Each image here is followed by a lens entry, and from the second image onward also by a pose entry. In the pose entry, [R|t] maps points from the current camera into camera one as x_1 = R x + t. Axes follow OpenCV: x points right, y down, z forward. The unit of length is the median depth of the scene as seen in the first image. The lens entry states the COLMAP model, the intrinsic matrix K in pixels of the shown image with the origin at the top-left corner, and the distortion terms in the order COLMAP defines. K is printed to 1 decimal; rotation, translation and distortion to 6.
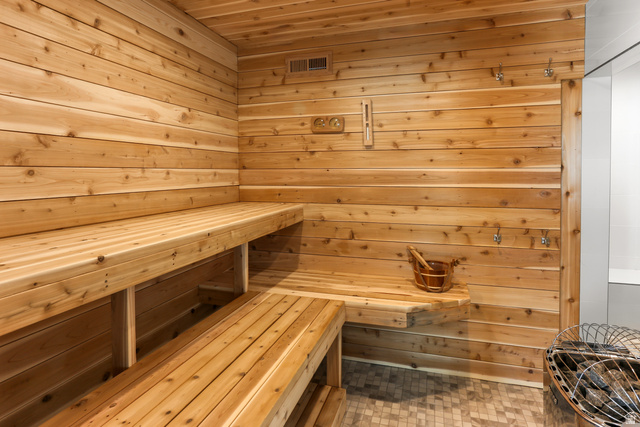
lens RADIAL K [[353.2, 0, 326.3], [0, 353.2, 181.3], [0, 0, 1]] dist [-0.003926, 0.000298]
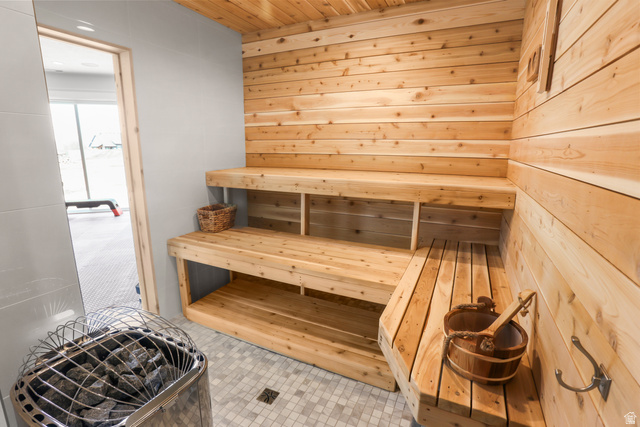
lens RADIAL K [[308.7, 0, 320.5], [0, 308.7, 212.3], [0, 0, 1]] dist [-0.036134, 0.002751]
pose [[-0.158321, 0.219889, -0.962592, 0.772792], [-0.028478, 0.973465, 0.227056, -0.023280], [0.986977, 0.063361, -0.147858, 0.876771]]
